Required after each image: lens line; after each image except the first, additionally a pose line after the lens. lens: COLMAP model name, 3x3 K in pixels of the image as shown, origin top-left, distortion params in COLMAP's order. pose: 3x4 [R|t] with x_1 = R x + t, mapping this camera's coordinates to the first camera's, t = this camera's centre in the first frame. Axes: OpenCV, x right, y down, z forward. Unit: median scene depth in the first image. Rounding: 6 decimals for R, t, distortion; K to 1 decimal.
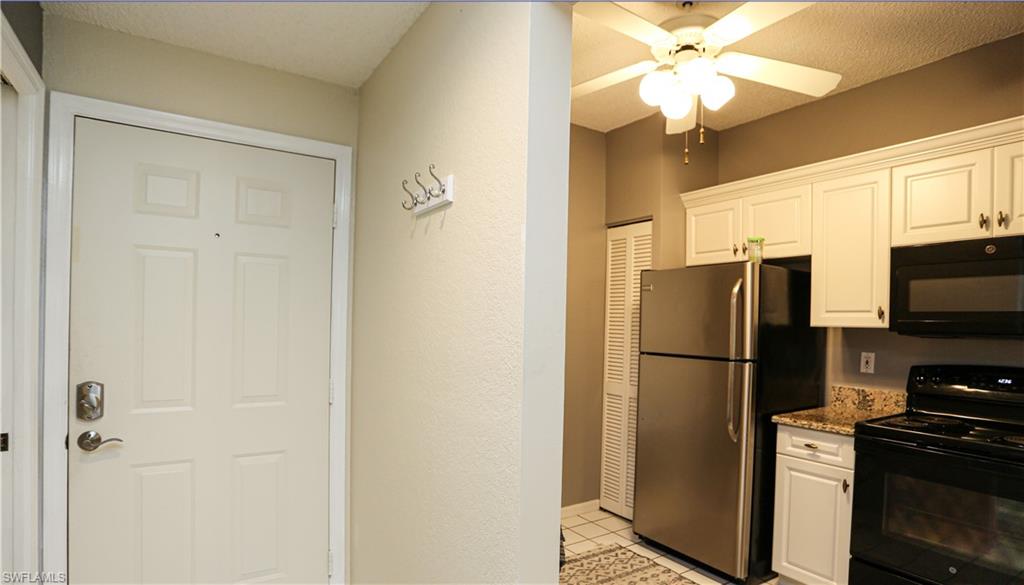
lens RADIAL K [[530.0, 0, 514.8], [0, 530.0, 326.1], [0, 0, 1]] dist [-0.073699, 0.034651]
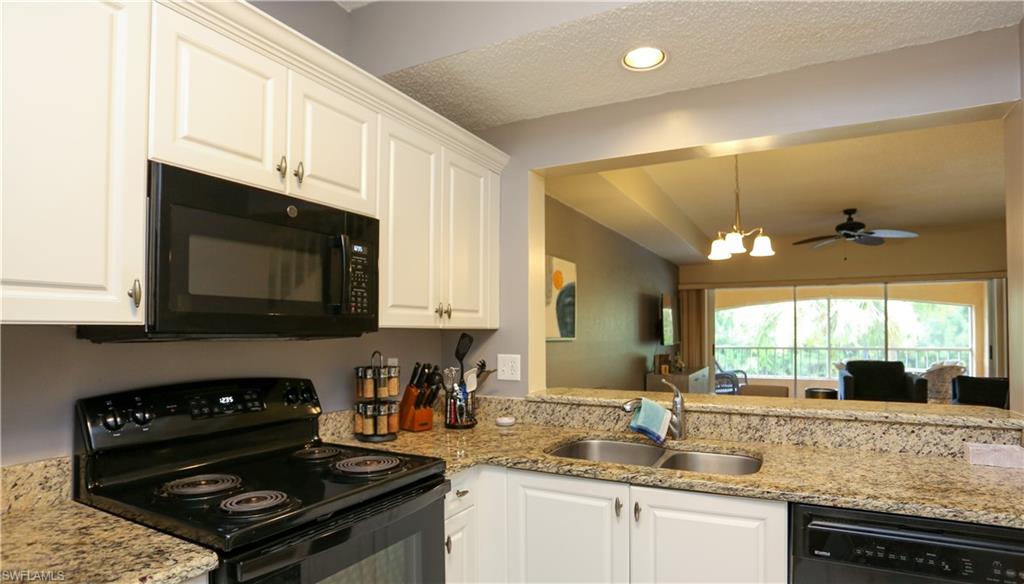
lens RADIAL K [[529.6, 0, 529.4], [0, 529.6, 316.4], [0, 0, 1]] dist [-0.042841, 0.000617]
pose [[-0.489541, 0.004505, 0.871969, 0.116354], [-0.001291, 0.999982, -0.005891, -0.002160], [-0.871980, -0.004009, -0.489526, 0.837803]]
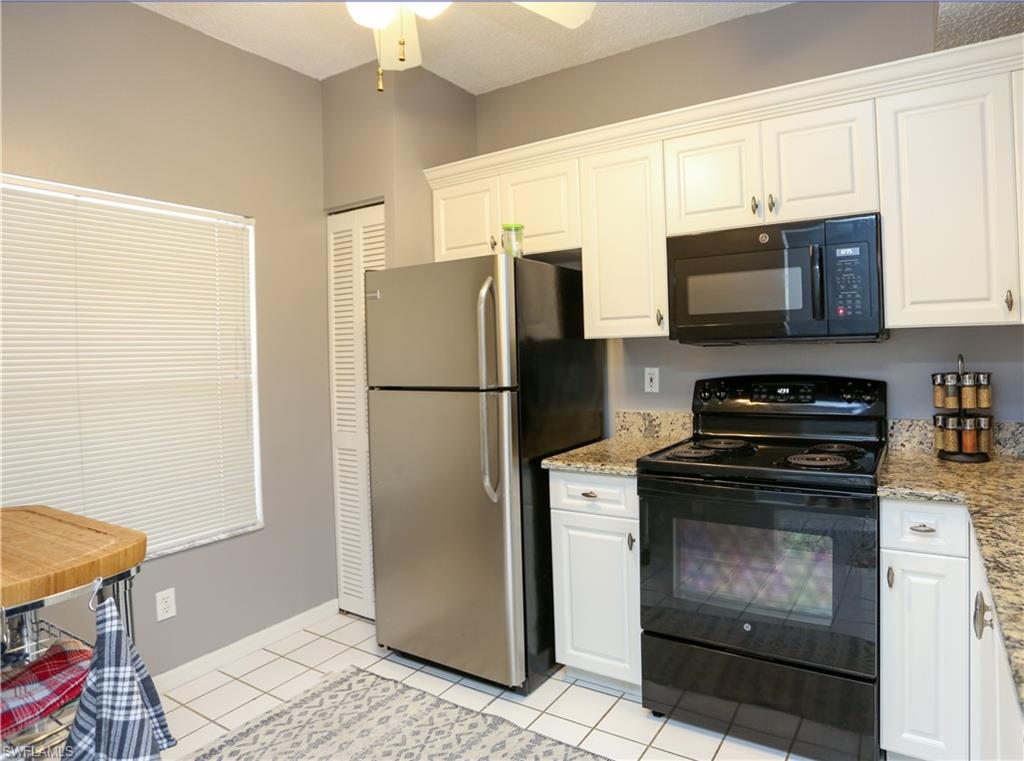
lens RADIAL K [[601.7, 0, 577.9], [0, 601.7, 351.4], [0, 0, 1]] dist [-0.054915, 0.021235]
pose [[0.897453, -0.049361, 0.438340, 0.164049], [0.050992, 0.998667, 0.008059, 0.011295], [-0.438153, 0.015120, 0.898773, 0.190968]]
